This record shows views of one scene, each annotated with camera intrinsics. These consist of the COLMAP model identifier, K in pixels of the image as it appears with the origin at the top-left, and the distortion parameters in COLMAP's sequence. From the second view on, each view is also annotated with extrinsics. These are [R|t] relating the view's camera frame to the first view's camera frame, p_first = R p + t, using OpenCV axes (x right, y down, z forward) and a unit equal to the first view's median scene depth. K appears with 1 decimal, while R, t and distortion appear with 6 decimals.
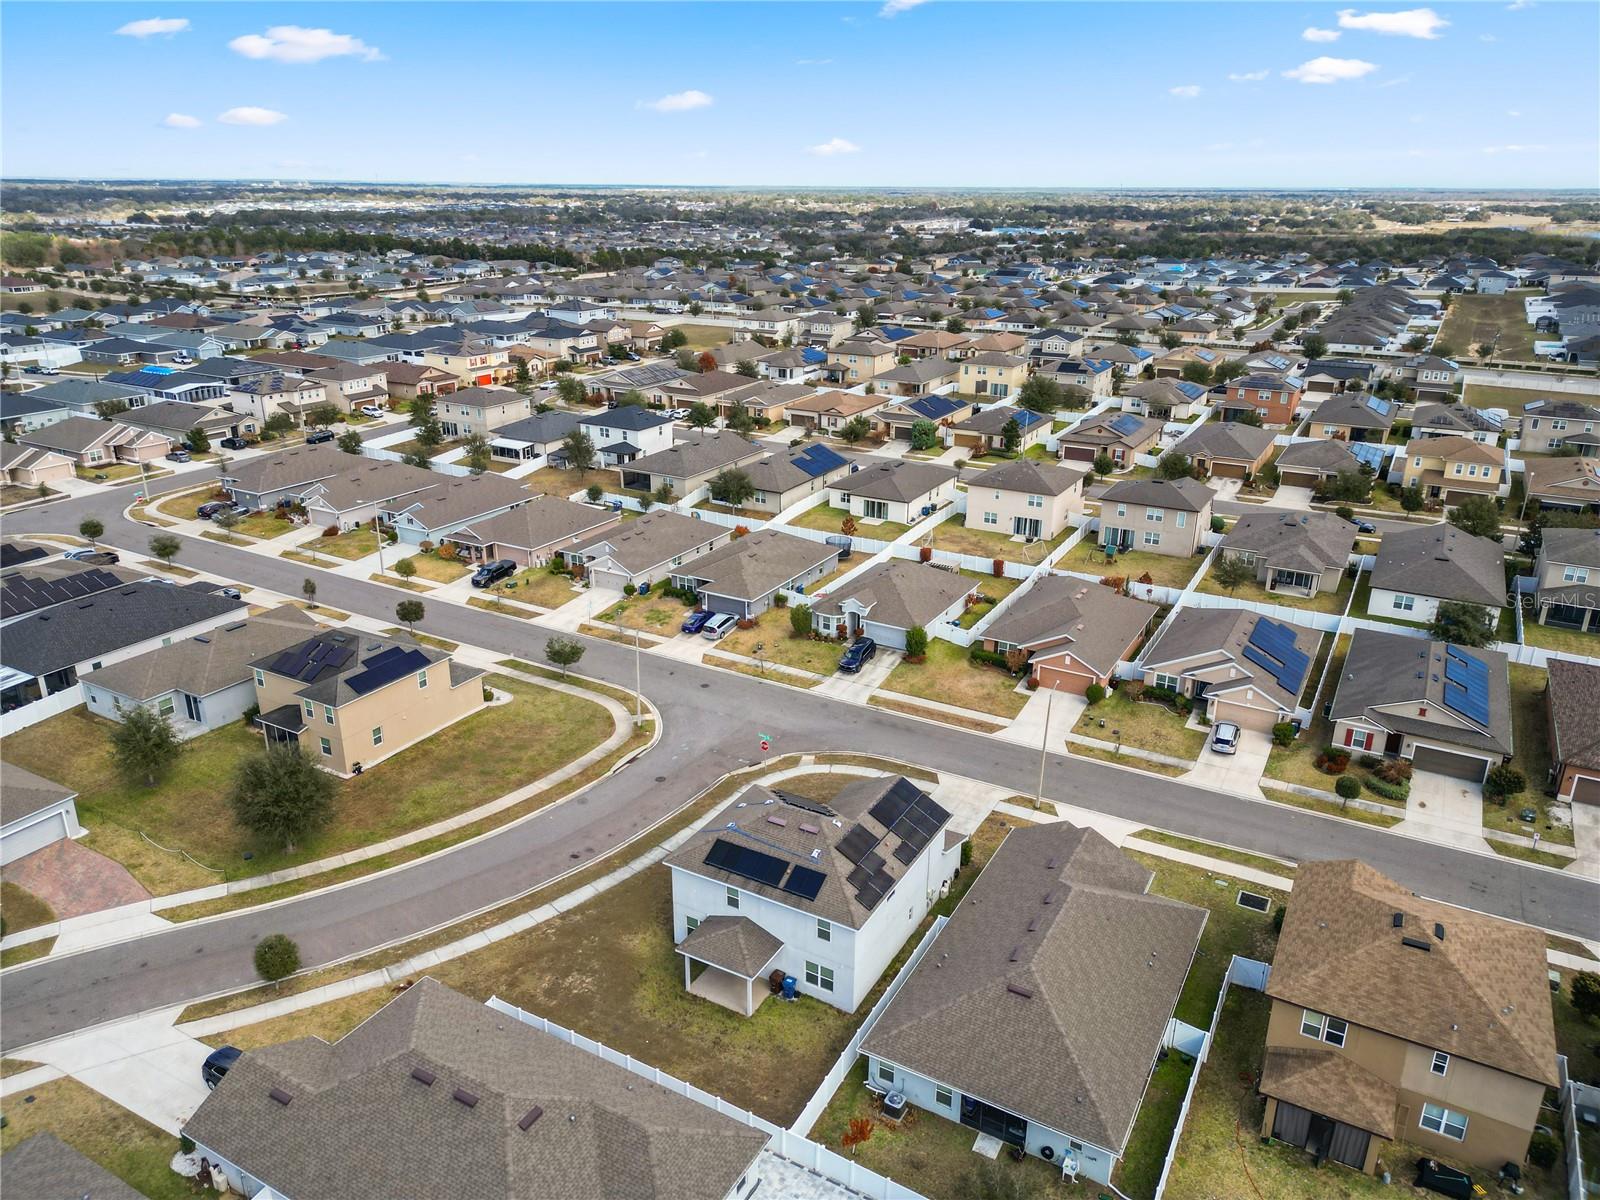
lens RADIAL K [[1117.7, 0, 798.0], [0, 1117.7, 602.2], [0, 0, 1]] dist [0.084182, -0.090221]
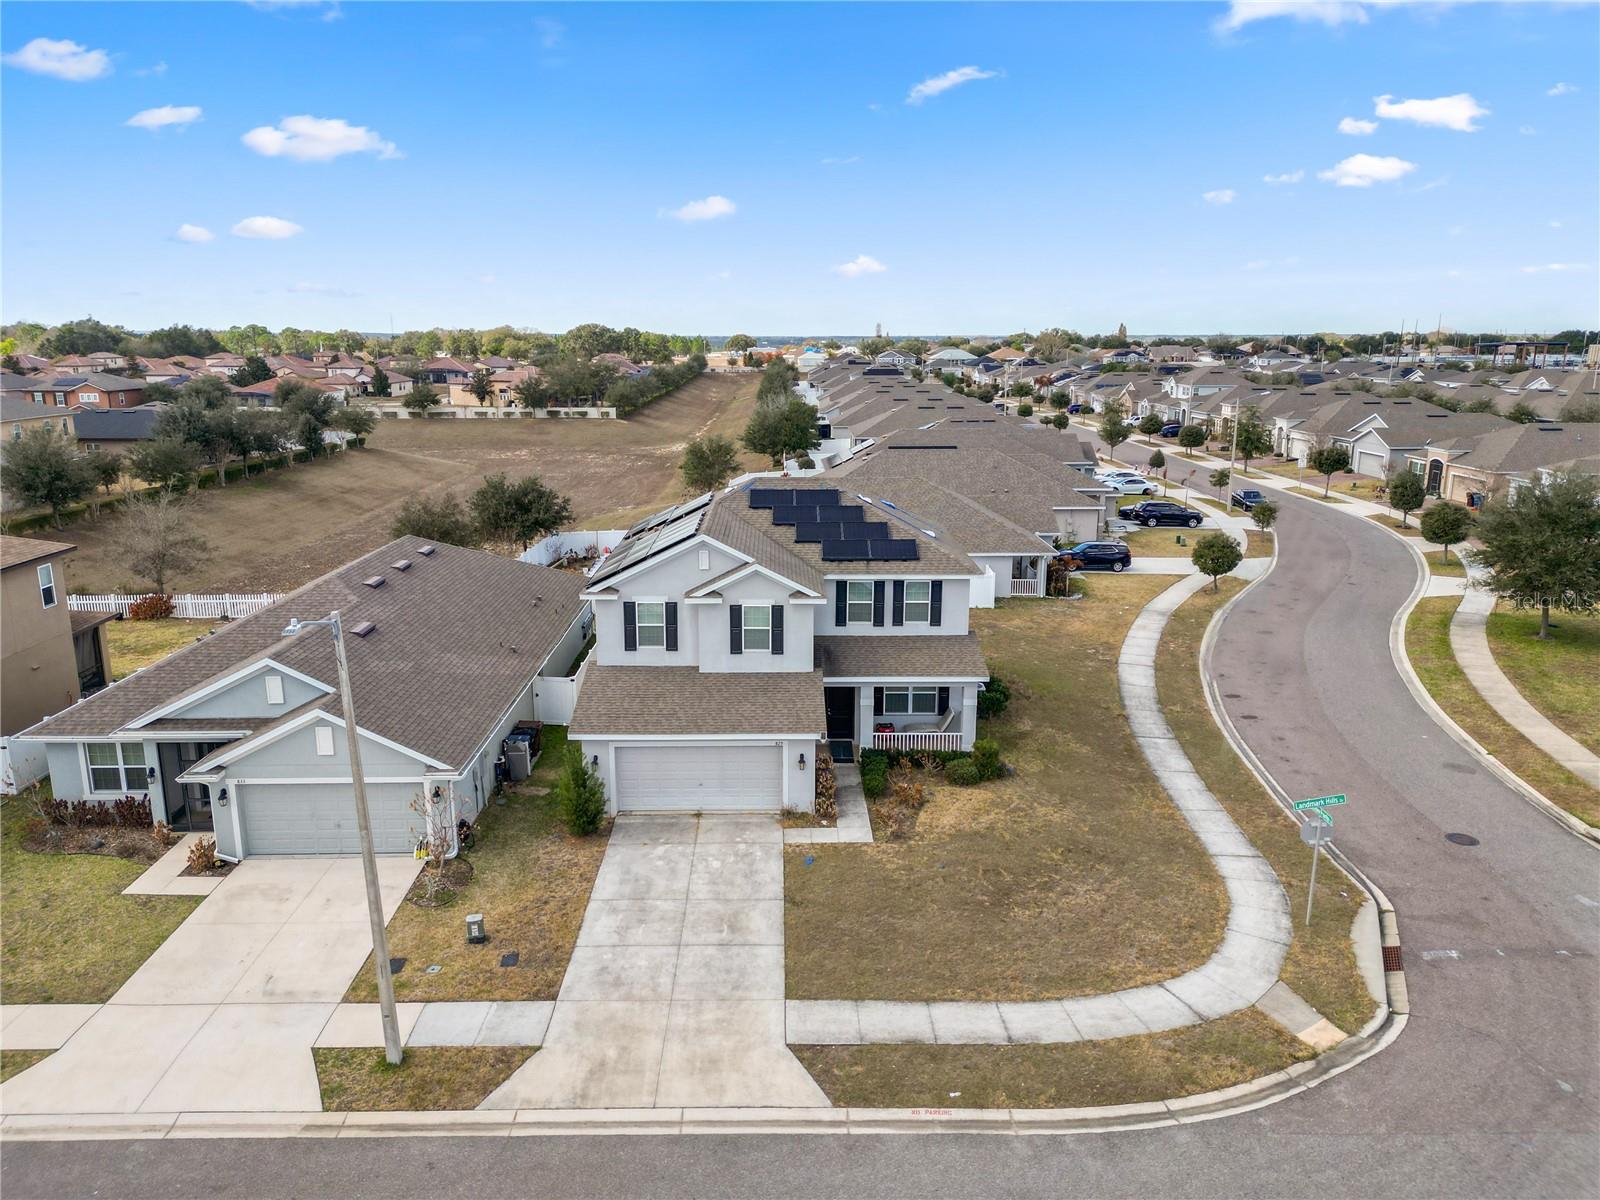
lens RADIAL K [[1117.7, 0, 798.0], [0, 1117.7, 602.2], [0, 0, 1]] dist [0.084182, -0.090221]
pose [[-0.862746, 0.109363, -0.493670, 0.225877], [-0.183925, 0.841573, 0.507865, -0.052783], [0.471000, 0.528956, -0.705949, 1.057842]]
